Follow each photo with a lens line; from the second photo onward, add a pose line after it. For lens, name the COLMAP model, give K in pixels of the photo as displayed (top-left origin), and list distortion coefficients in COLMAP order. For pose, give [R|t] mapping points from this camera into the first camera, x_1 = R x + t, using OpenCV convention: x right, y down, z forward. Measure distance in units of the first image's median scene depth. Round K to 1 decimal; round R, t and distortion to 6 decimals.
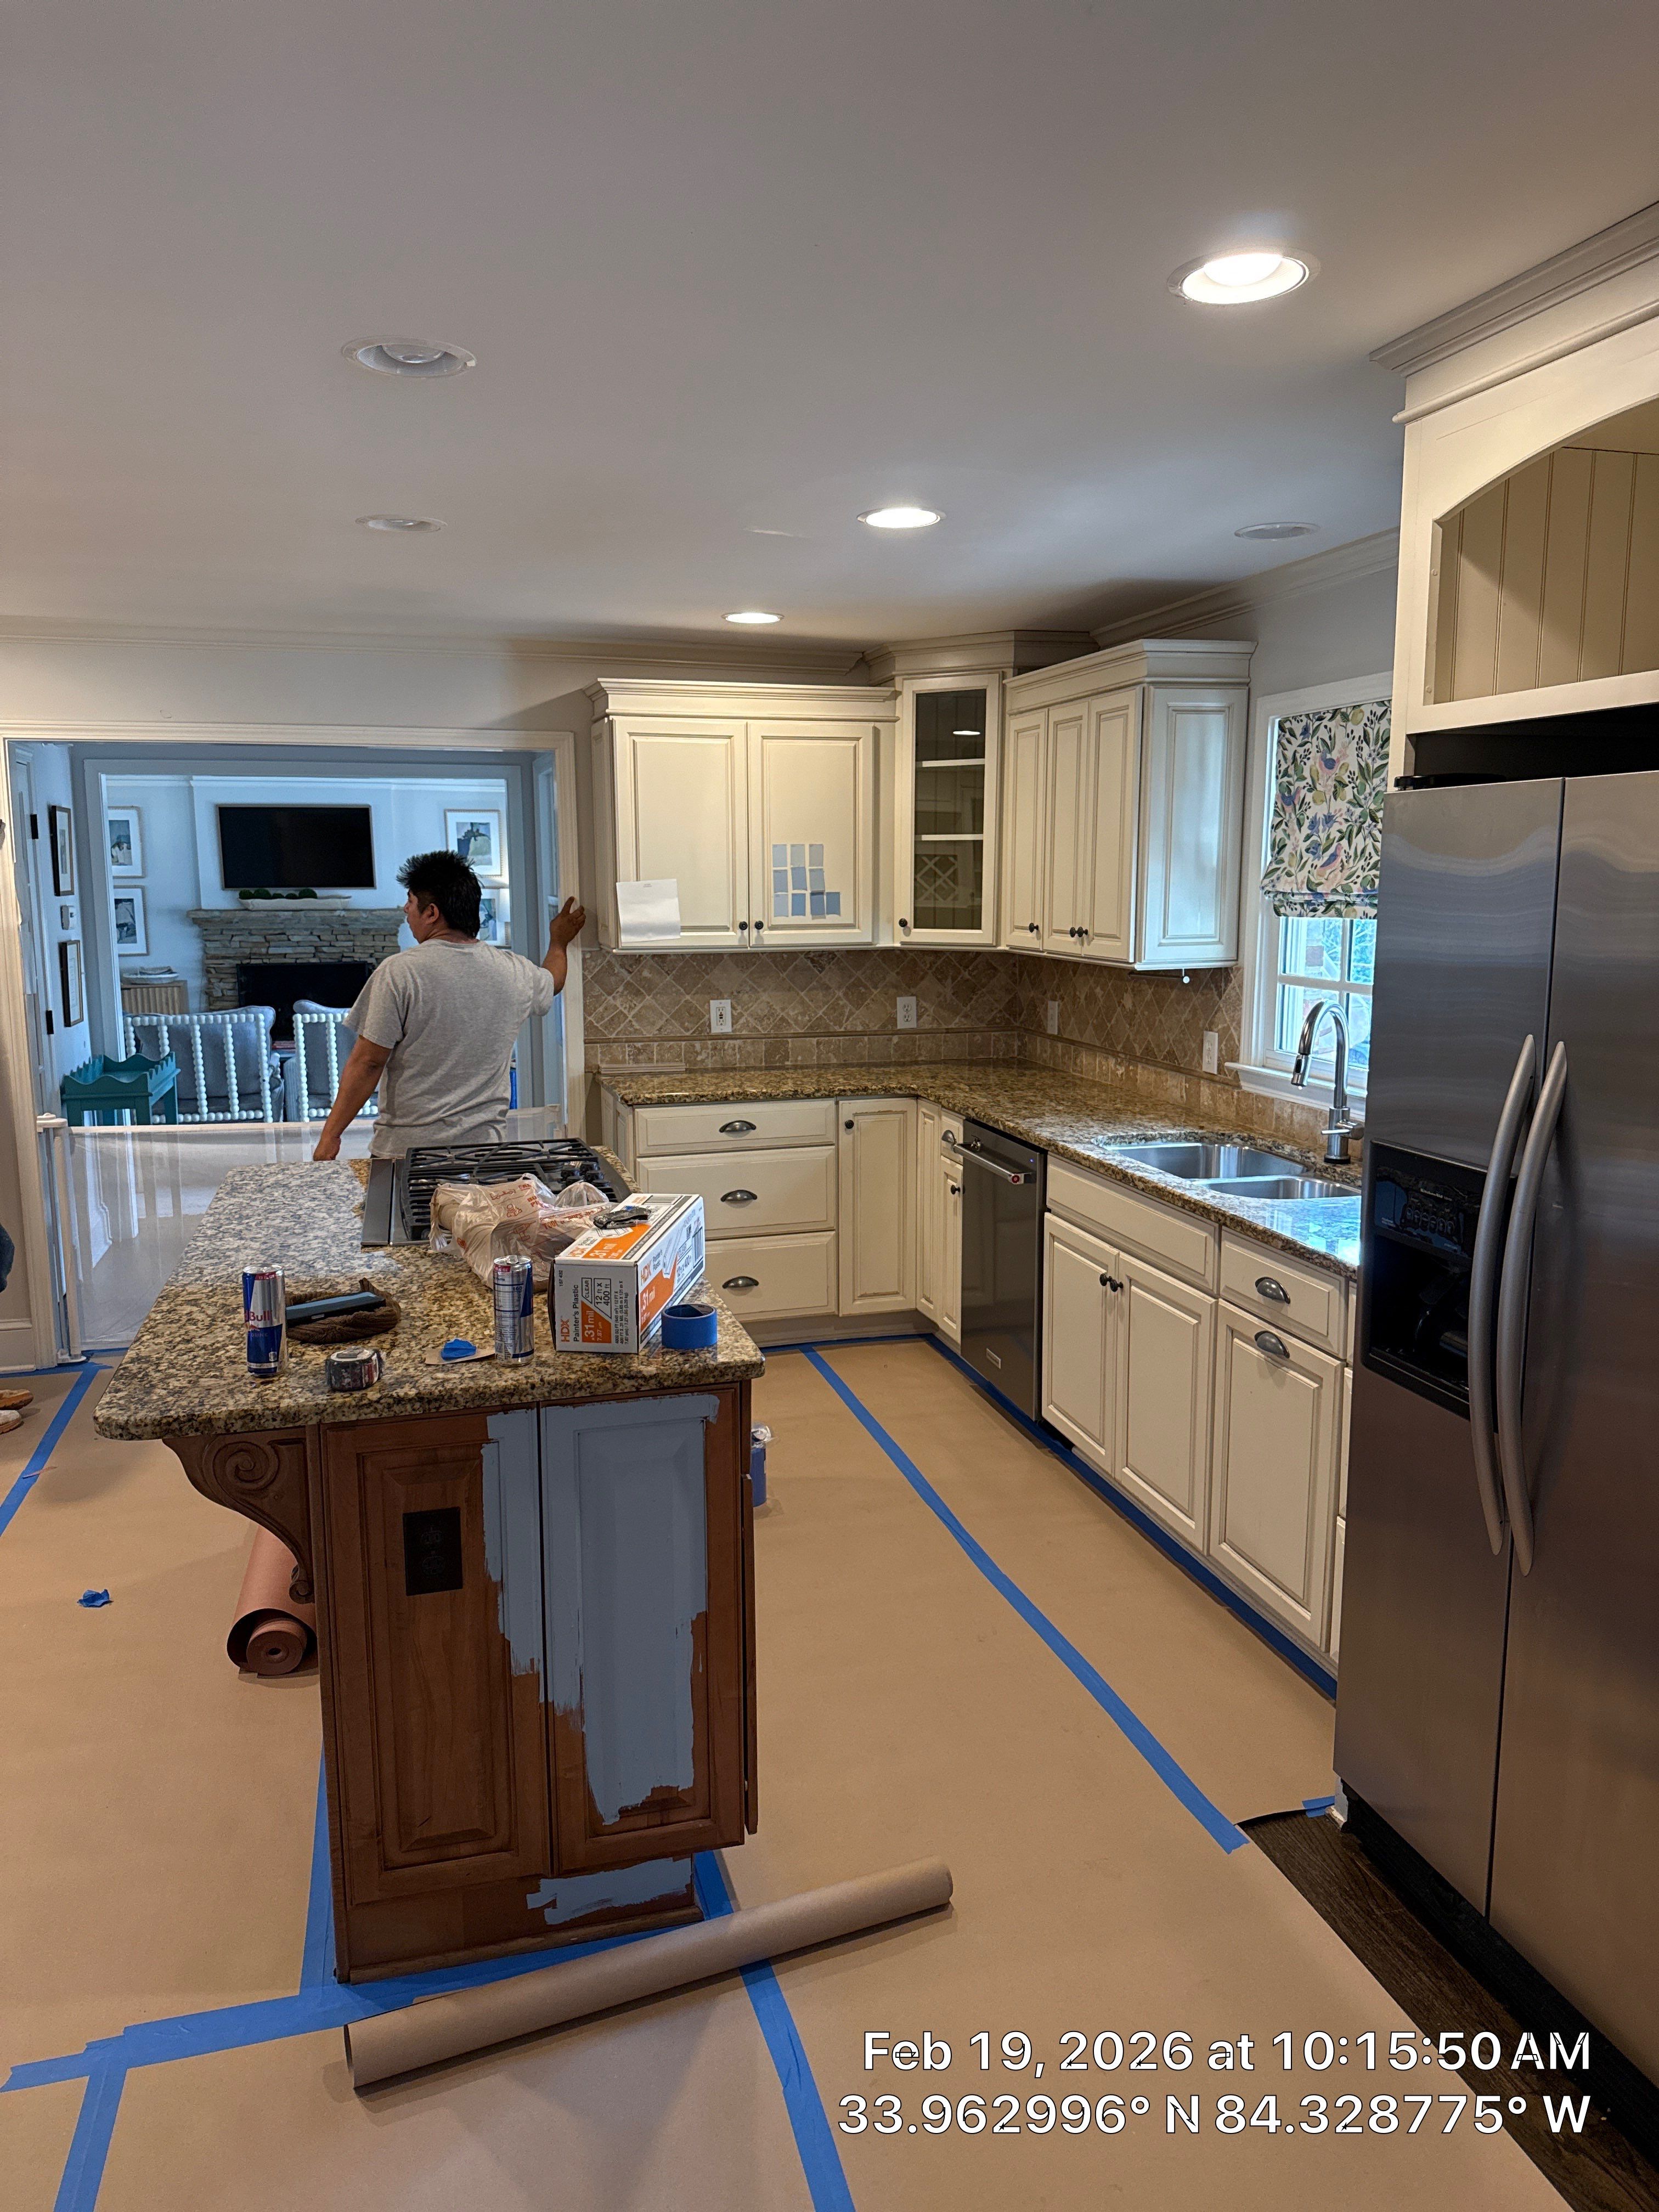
lens RADIAL K [[1538.0, 0, 837.1], [0, 1538.0, 1101.0], [0, 0, 1]] dist [0.115309, -0.195452]
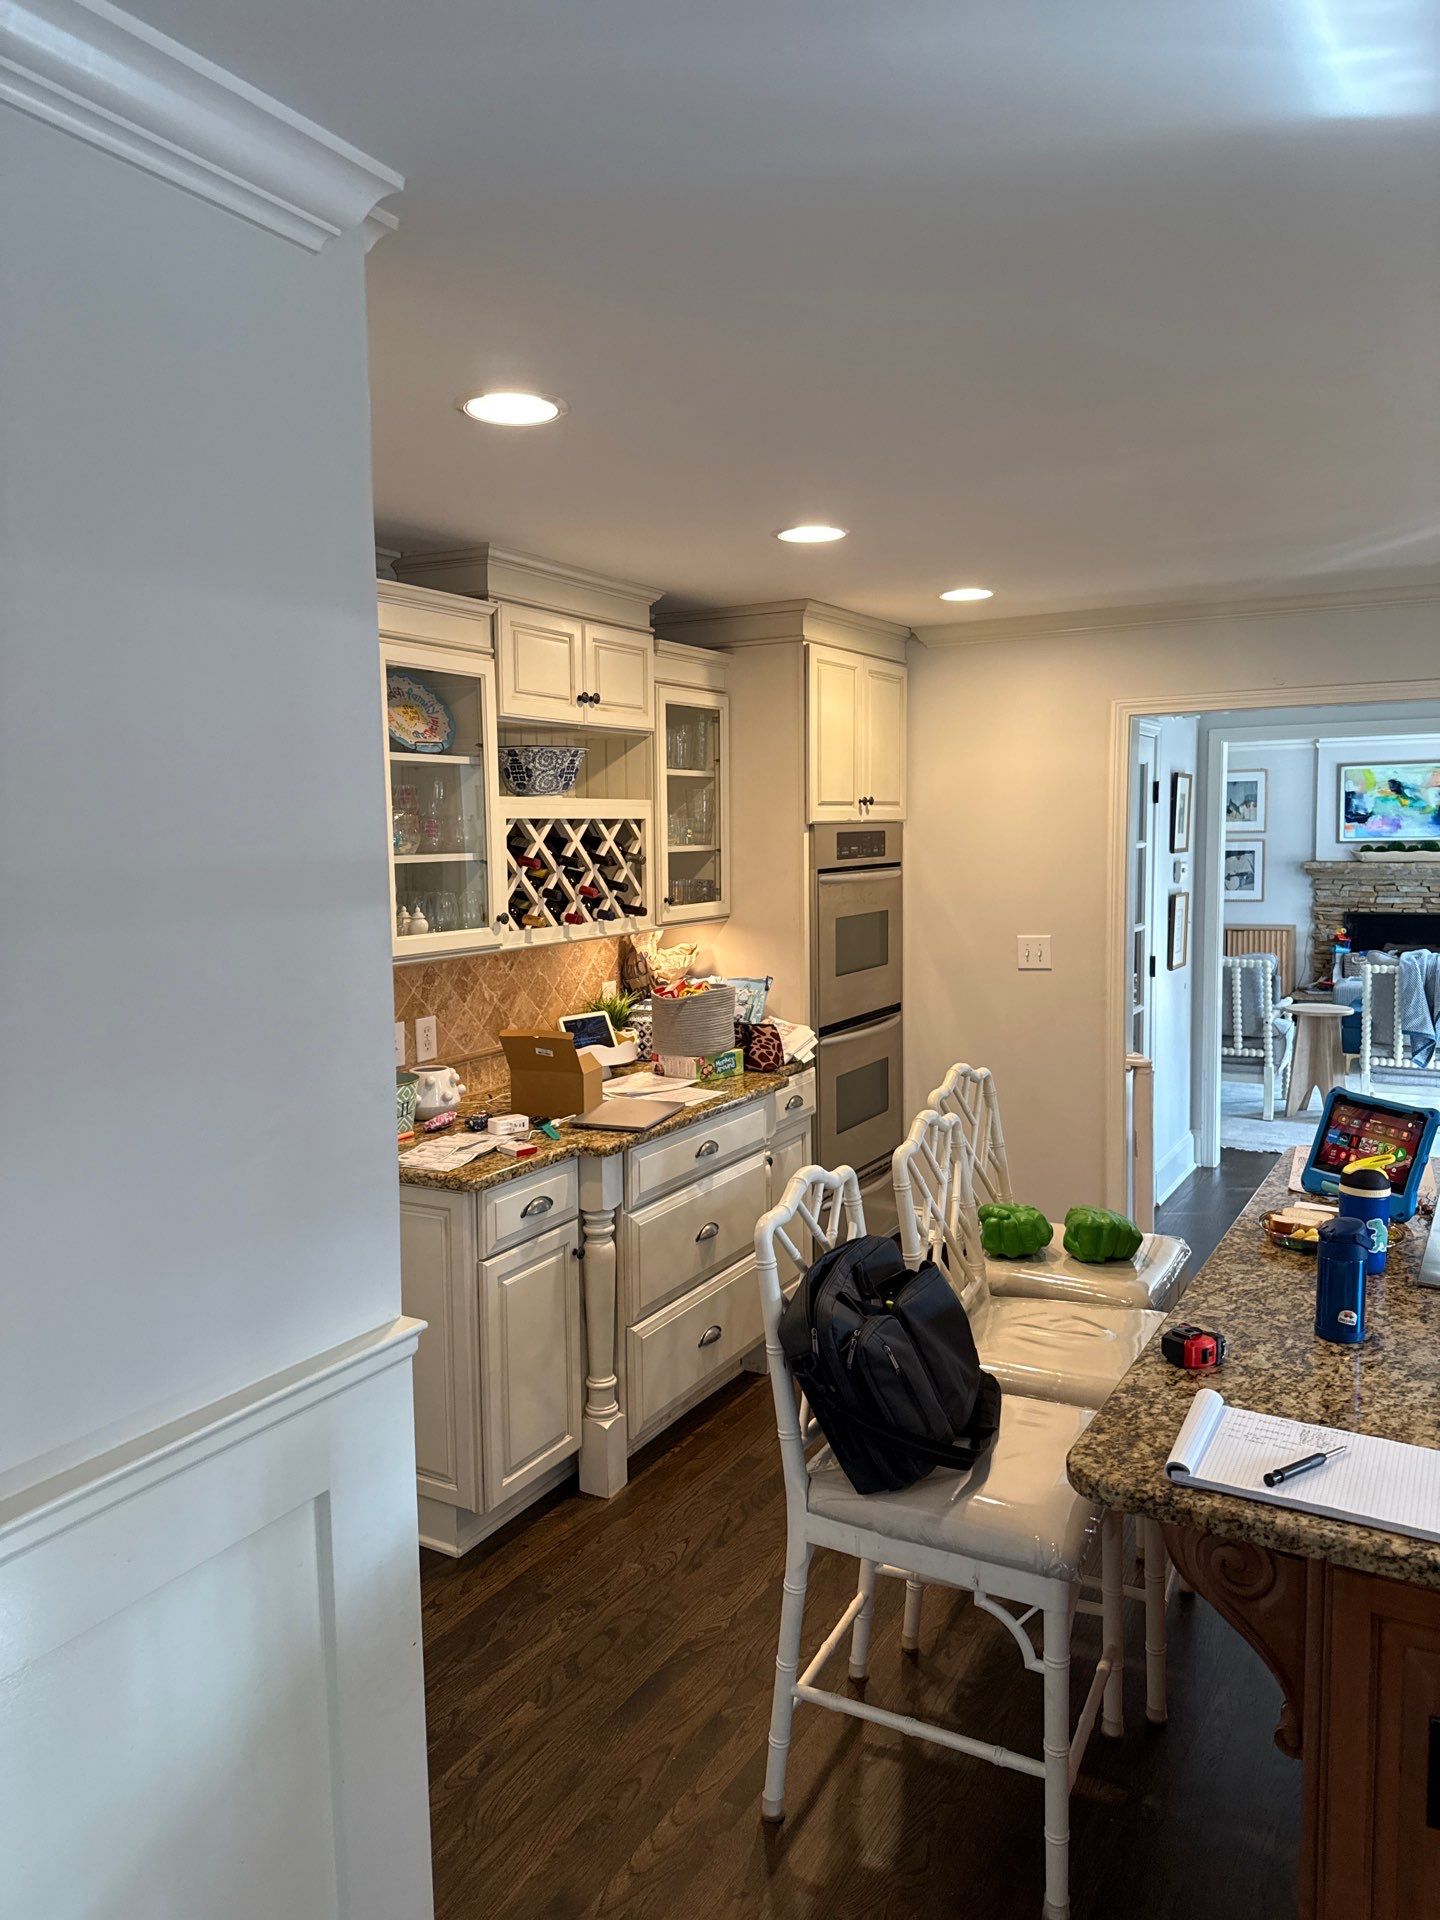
lens RADIAL K [[1336.7, 0, 712.1], [0, 1336.7, 948.4], [0, 0, 1]] dist [0.113303, -0.171260]
pose [[0.690075, 0.059310, -0.721303, -0.037547], [-0.097466, 0.995173, -0.011417, -0.030218], [0.717145, 0.078181, 0.692525, 0.150118]]
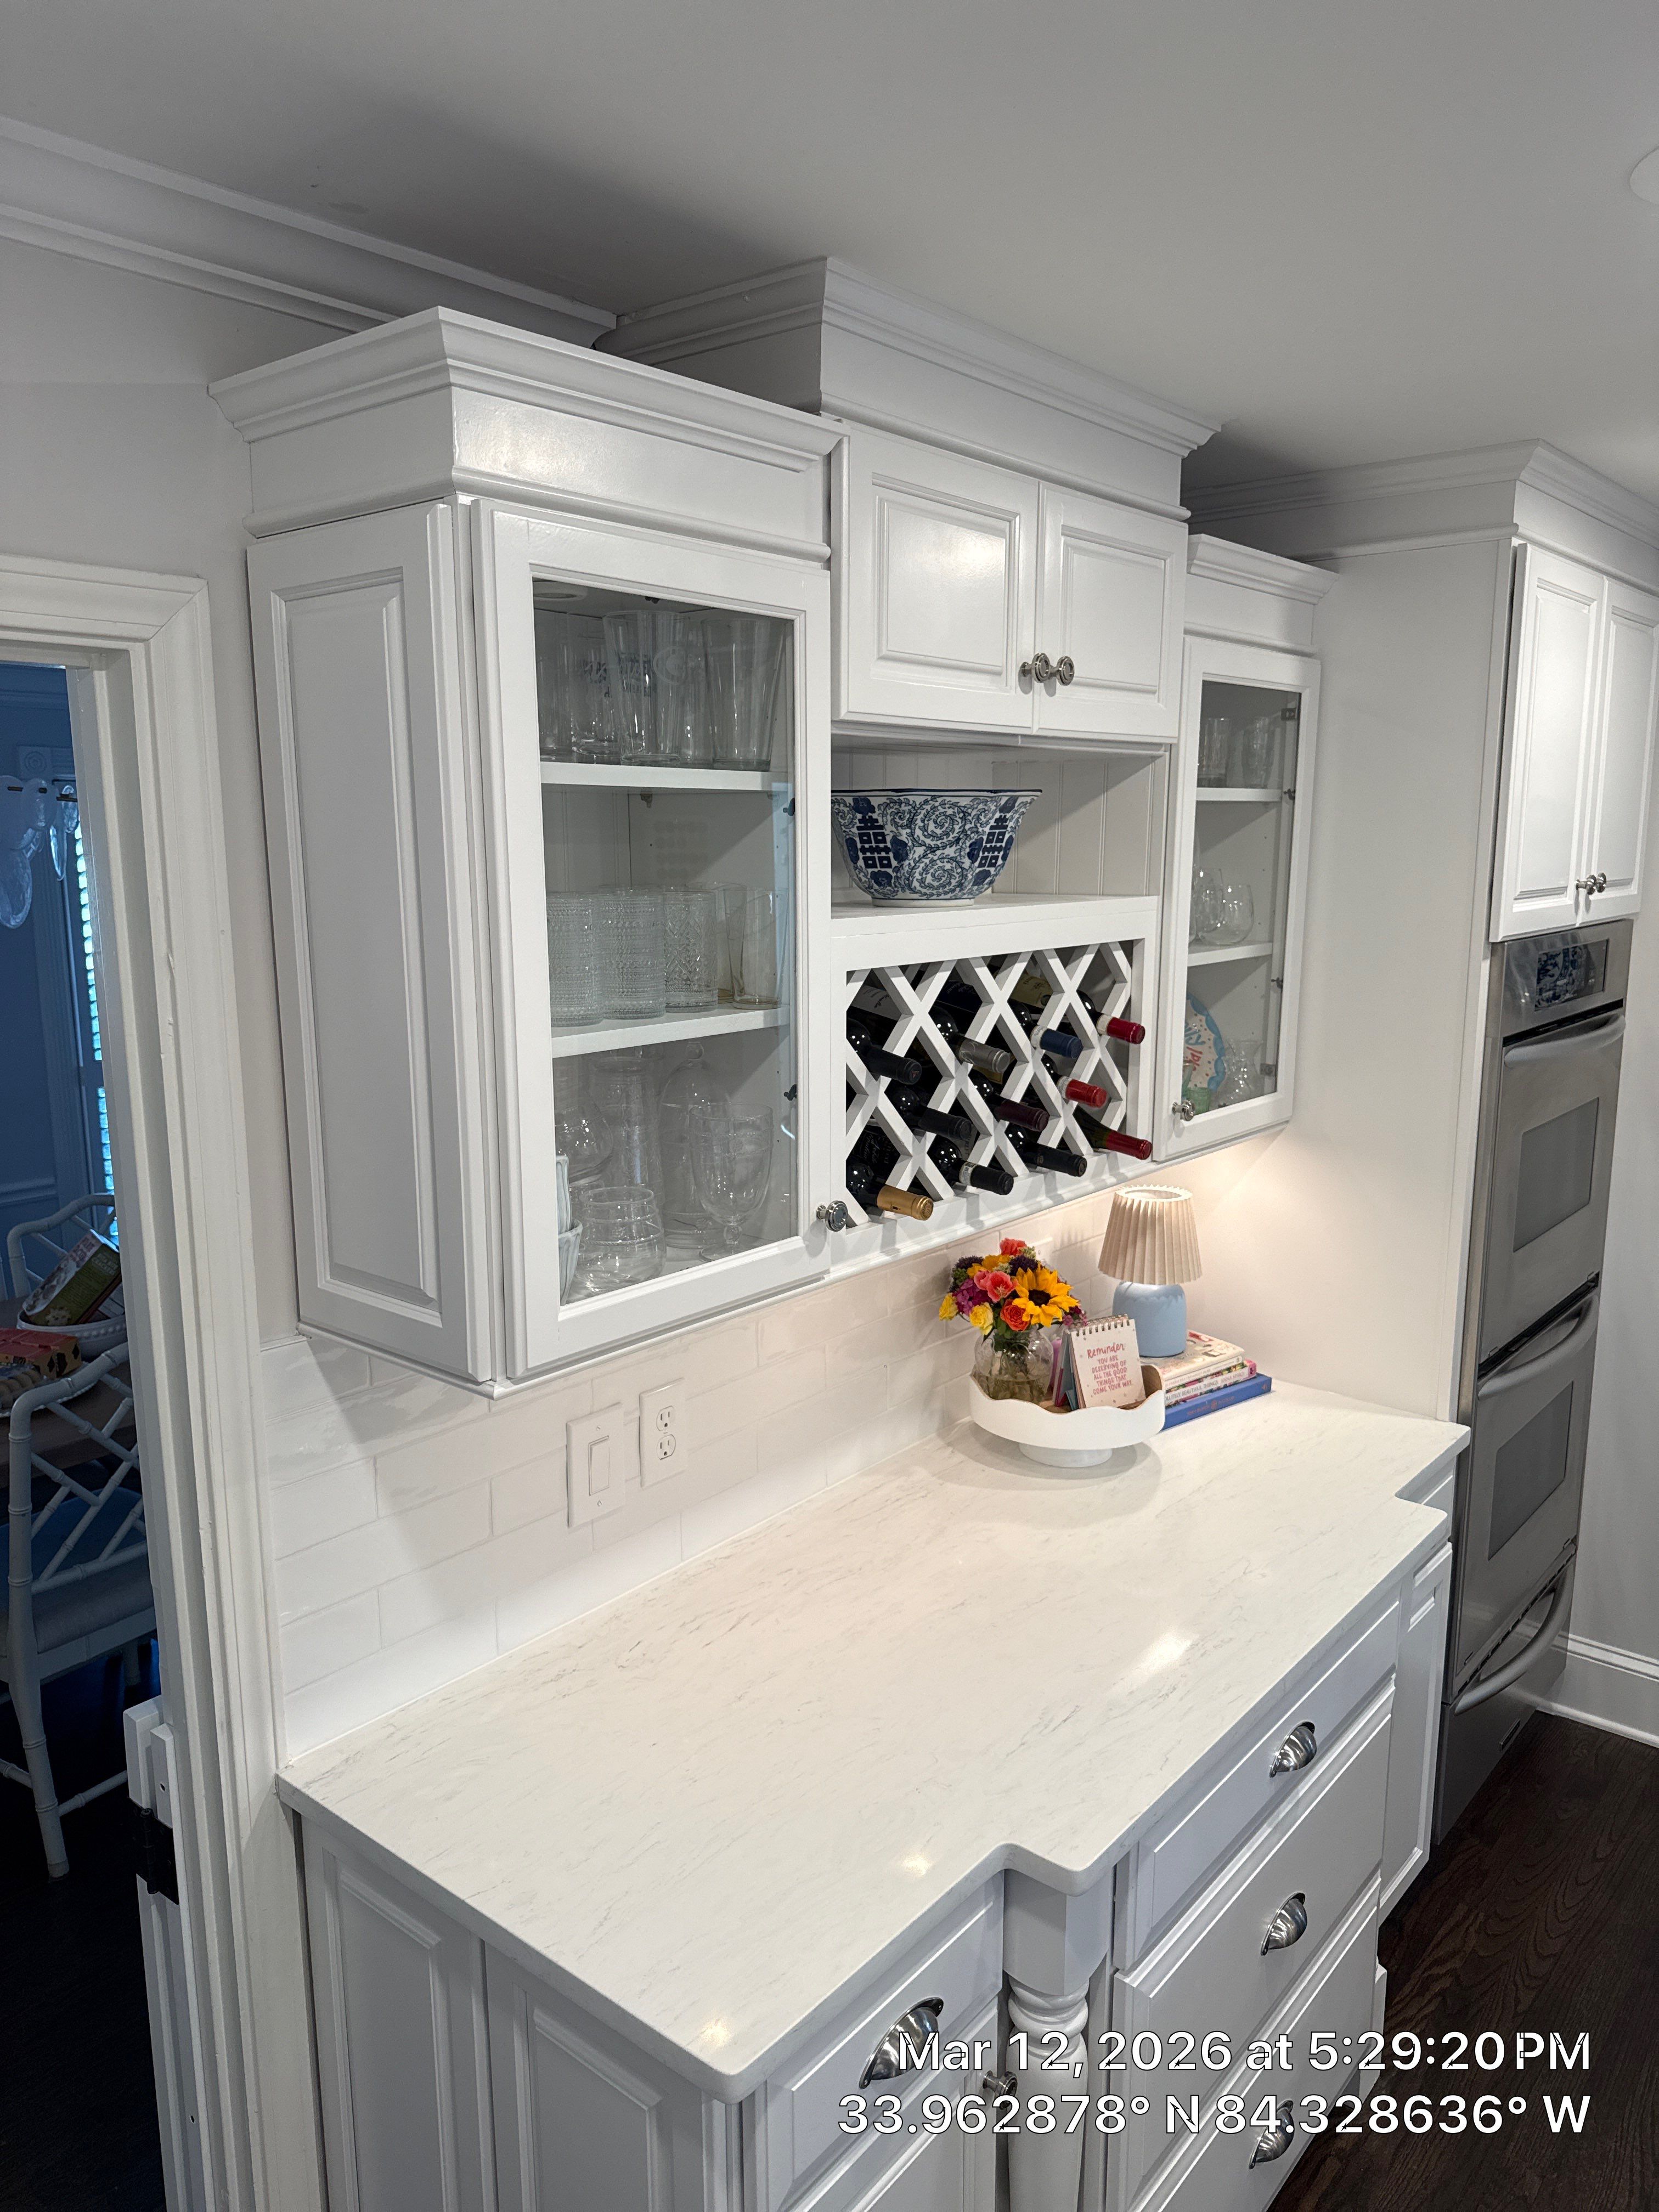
lens RADIAL K [[1546.6, 0, 829.5], [0, 1546.6, 1106.0], [0, 0, 1]] dist [0.176989, -0.363793]
pose [[0.562899, 0.145863, -0.813553, -0.410672], [-0.124722, 0.988024, 0.090849, -0.110581], [0.817061, 0.050329, 0.574350, 0.402446]]
